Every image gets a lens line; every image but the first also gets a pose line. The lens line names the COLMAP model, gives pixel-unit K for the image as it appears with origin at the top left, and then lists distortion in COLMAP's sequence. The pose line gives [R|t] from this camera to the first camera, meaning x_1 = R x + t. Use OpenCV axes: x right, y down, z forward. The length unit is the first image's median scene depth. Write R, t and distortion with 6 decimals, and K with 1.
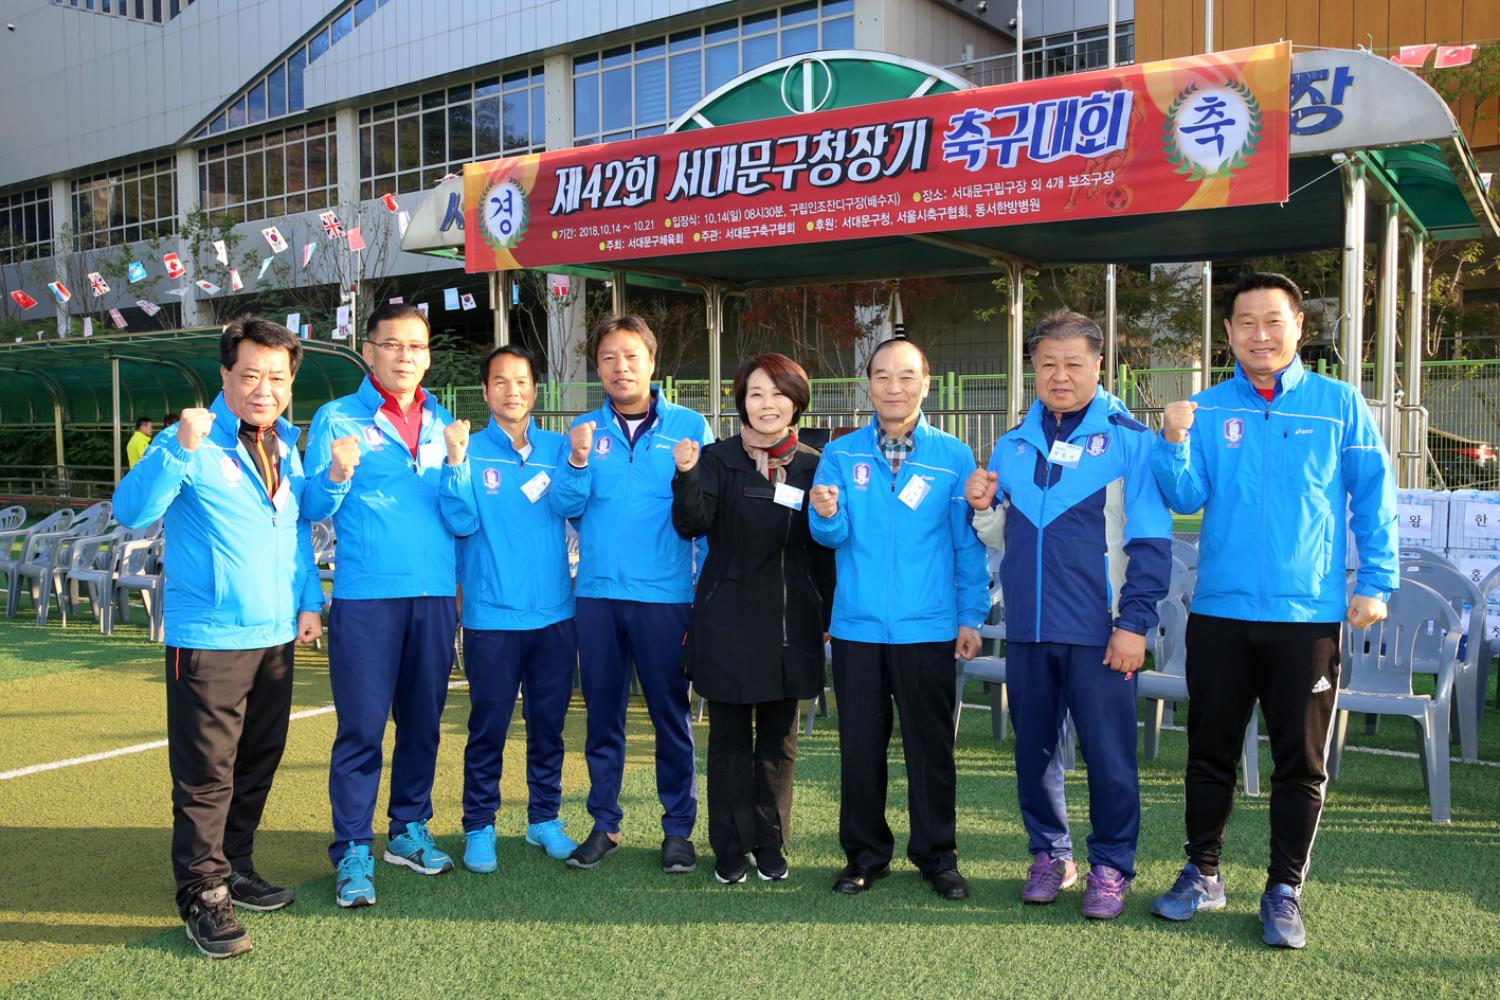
lens RADIAL K [[1315.2, 0, 764.7], [0, 1315.2, 500.2], [0, 0, 1]] dist [-0.044050, 0.038523]
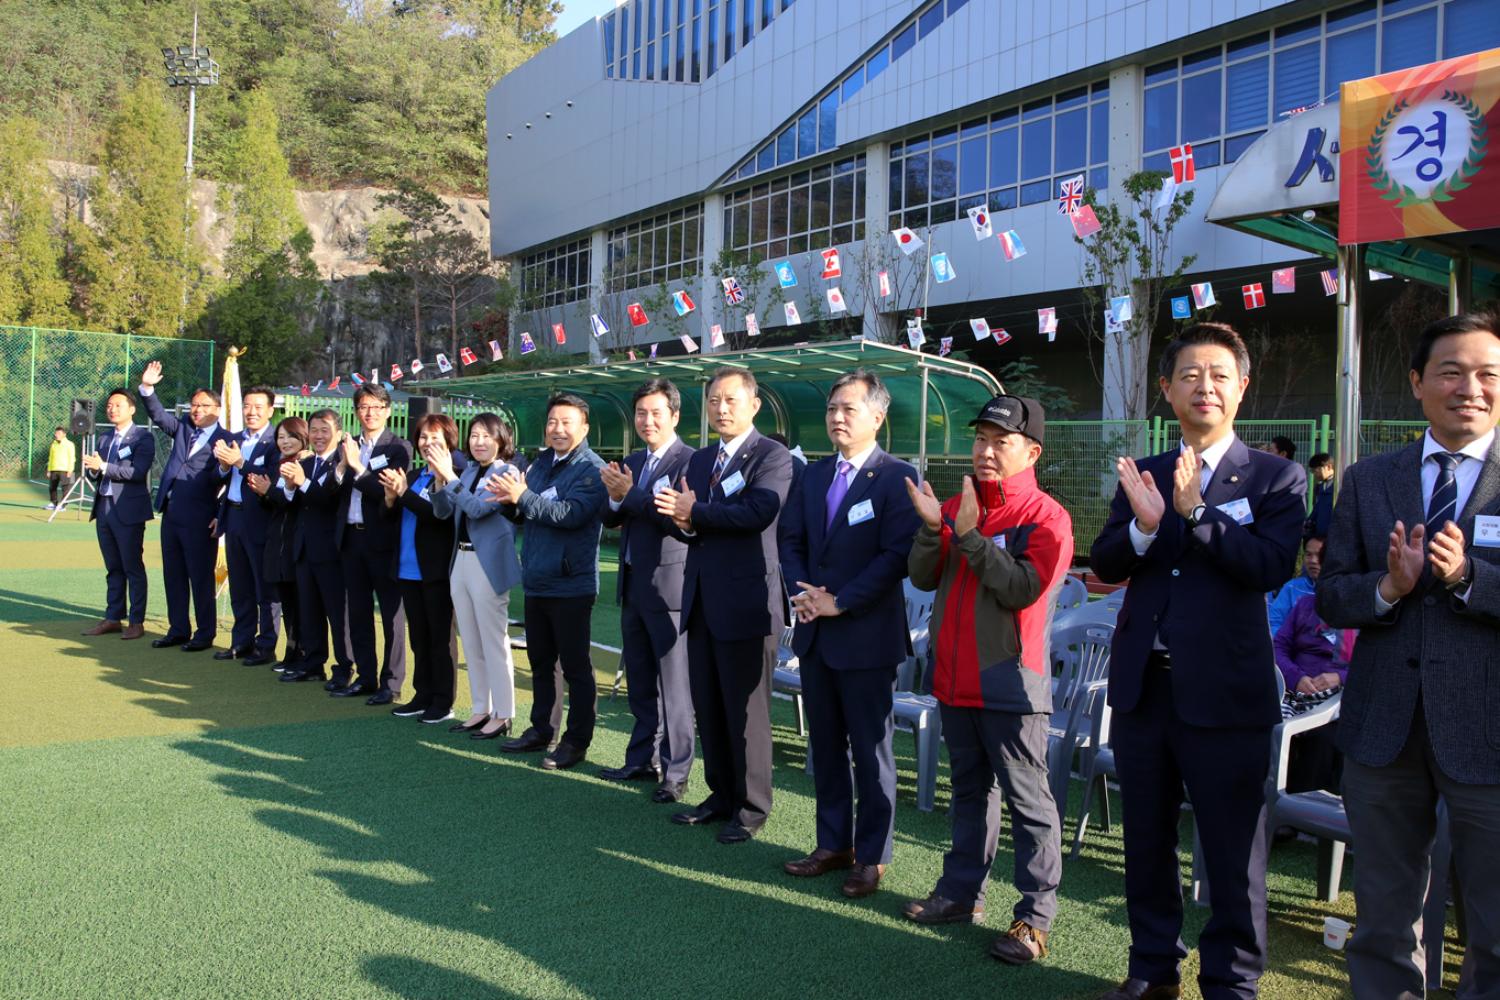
lens RADIAL K [[1163.8, 0, 683.4], [0, 1163.8, 481.1], [0, 0, 1]] dist [-0.106832, 0.073976]
pose [[0.929250, 0.040912, -0.367179, -0.350294], [-0.055325, 0.998053, -0.028810, -0.020784], [0.365286, 0.047086, 0.929704, 0.384422]]
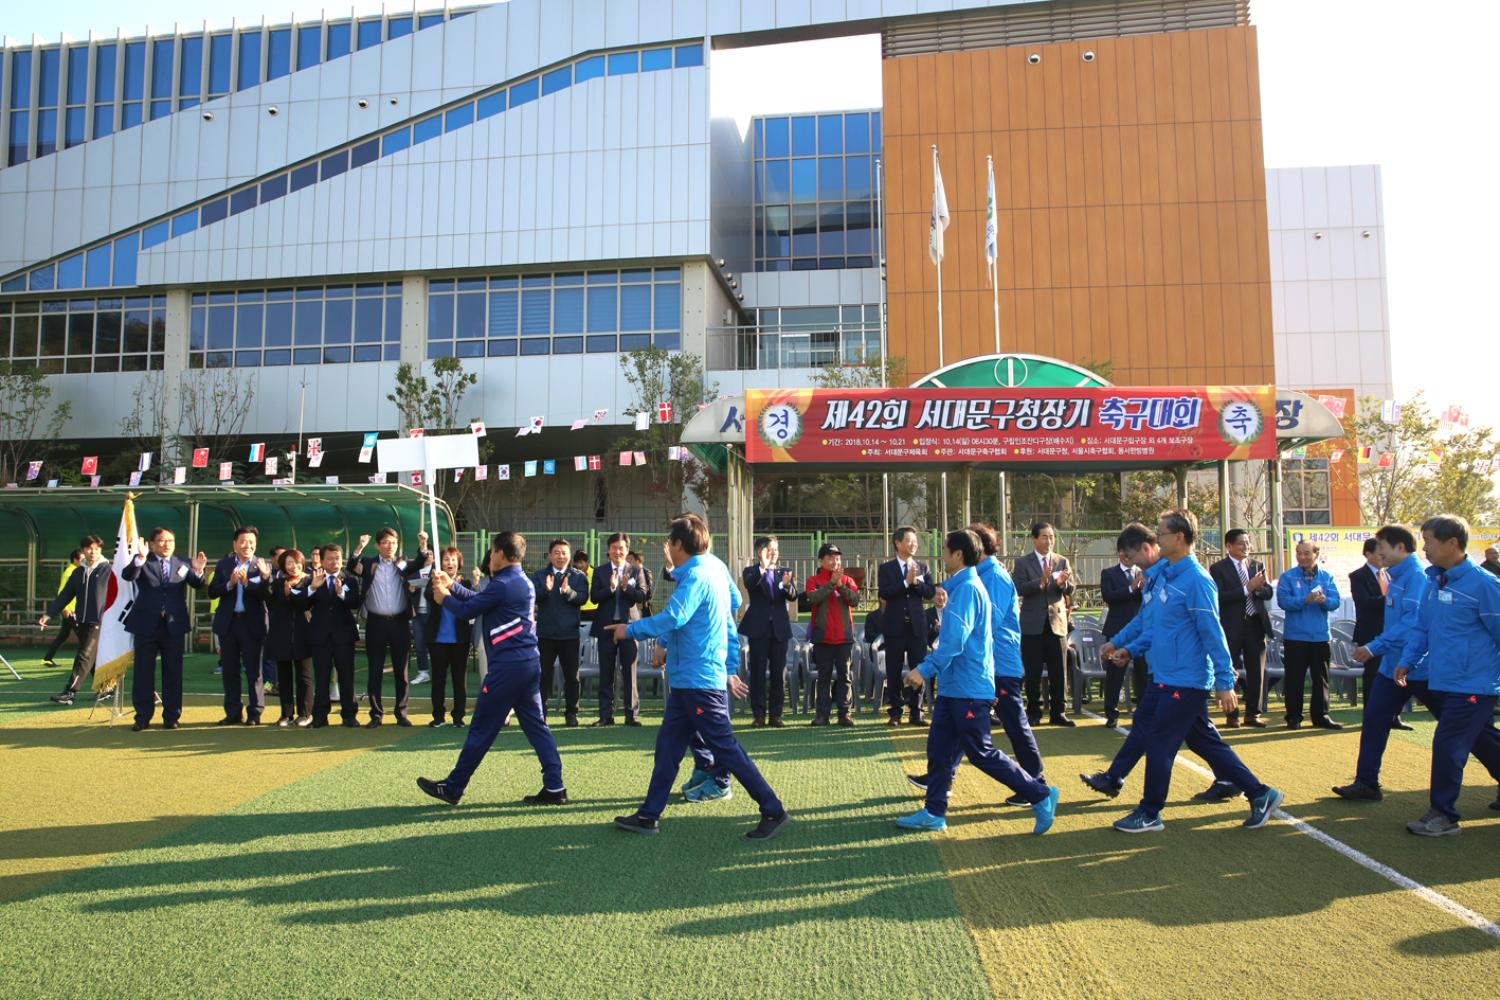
lens RADIAL K [[1027.0, 0, 743.8], [0, 1027.0, 486.8], [0, 0, 1]] dist [-0.093939, 0.060858]
pose [[0.876622, 0.039720, 0.479537, -0.848869], [0.024091, 0.991714, -0.126184, -0.000959], [-0.480575, 0.122168, 0.868402, 0.008124]]
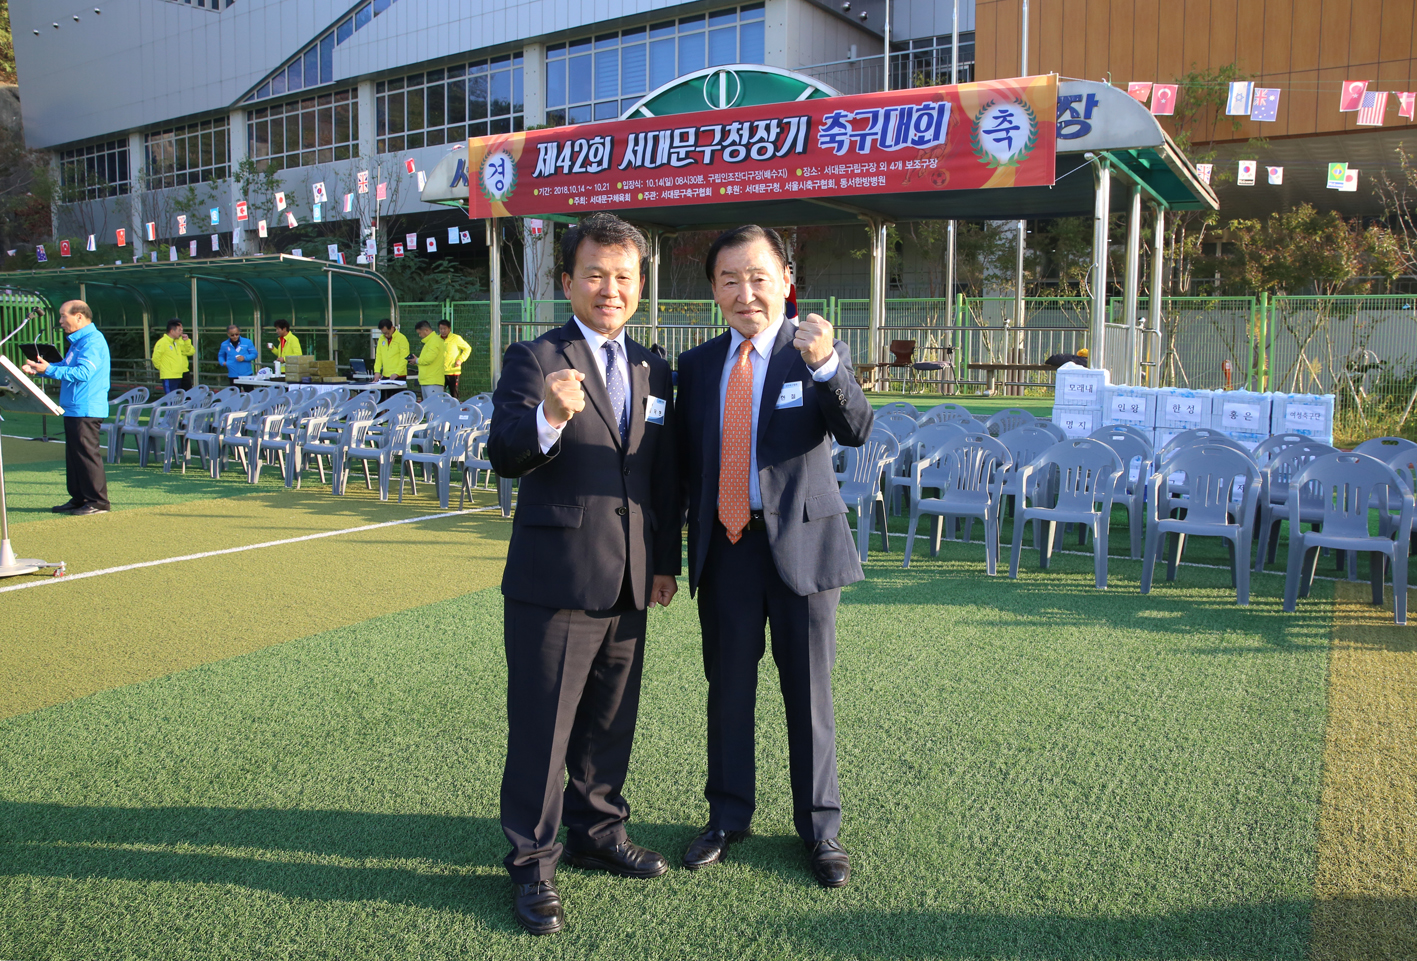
lens RADIAL K [[1061.4, 0, 738.2], [0, 1061.4, 437.9], [0, 0, 1]] dist [-0.092099, 0.053980]
pose [[0.999023, 0.011906, 0.042558, 0.005934], [-0.013565, 0.999150, 0.038921, 0.006925], [-0.042058, -0.039460, 0.998336, -0.110840]]
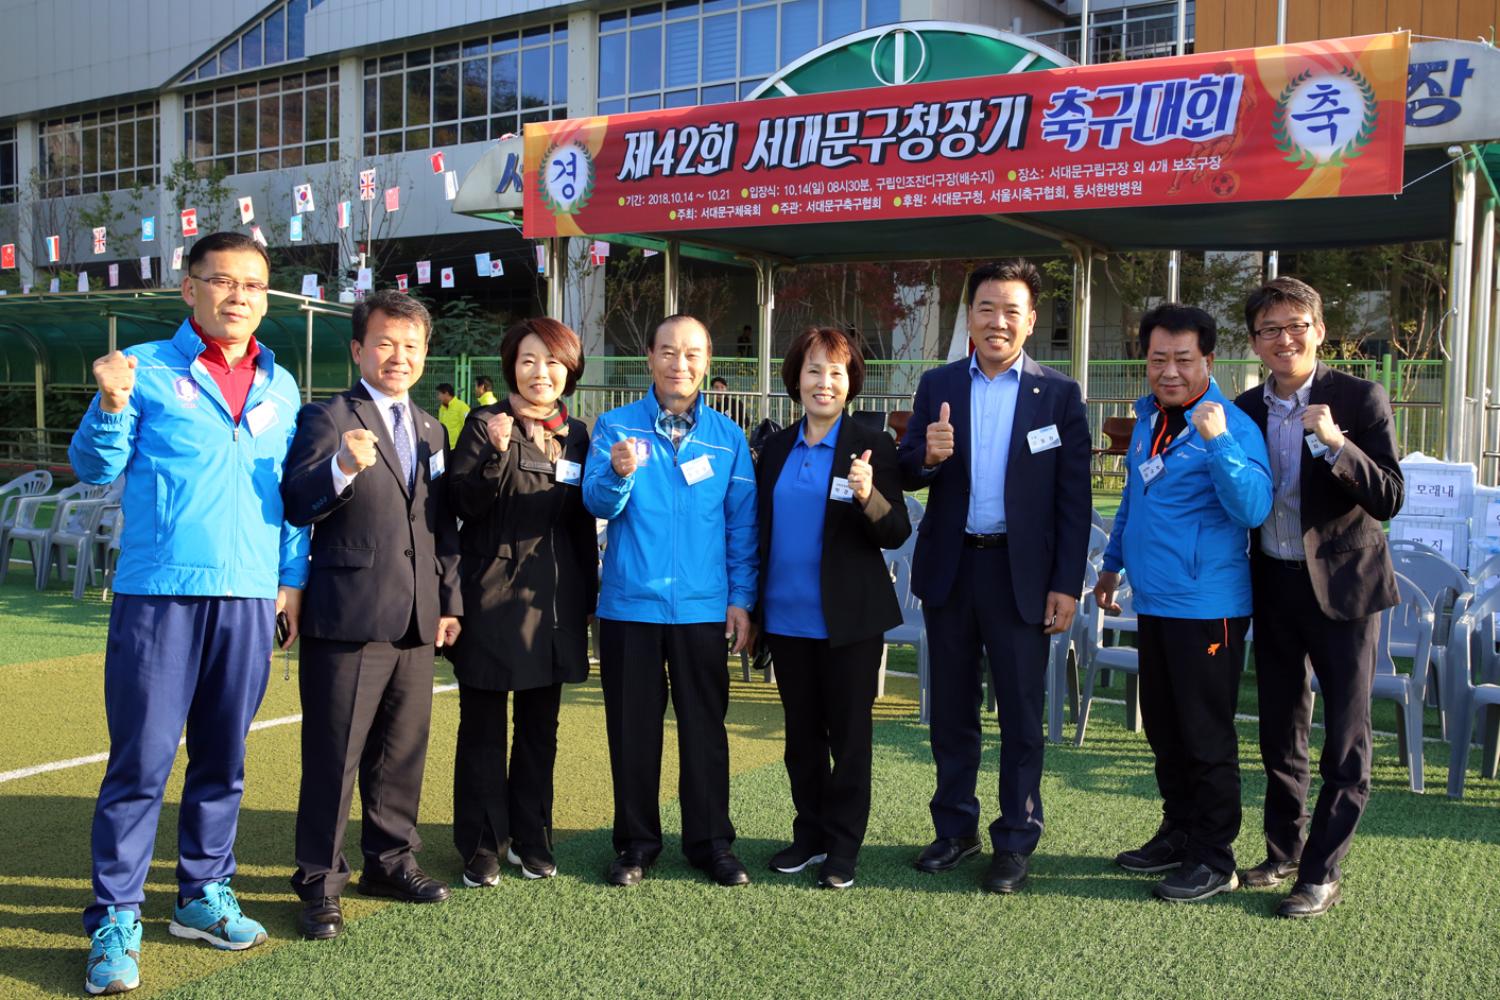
lens RADIAL K [[1382.5, 0, 816.7], [0, 1382.5, 474.8], [0, 0, 1]] dist [-0.013605, 0.000000]
pose [[0.998692, 0.025794, 0.044137, -0.059622], [-0.025405, 0.999634, -0.009342, 0.002902], [-0.044362, 0.008209, 0.998982, -0.011603]]
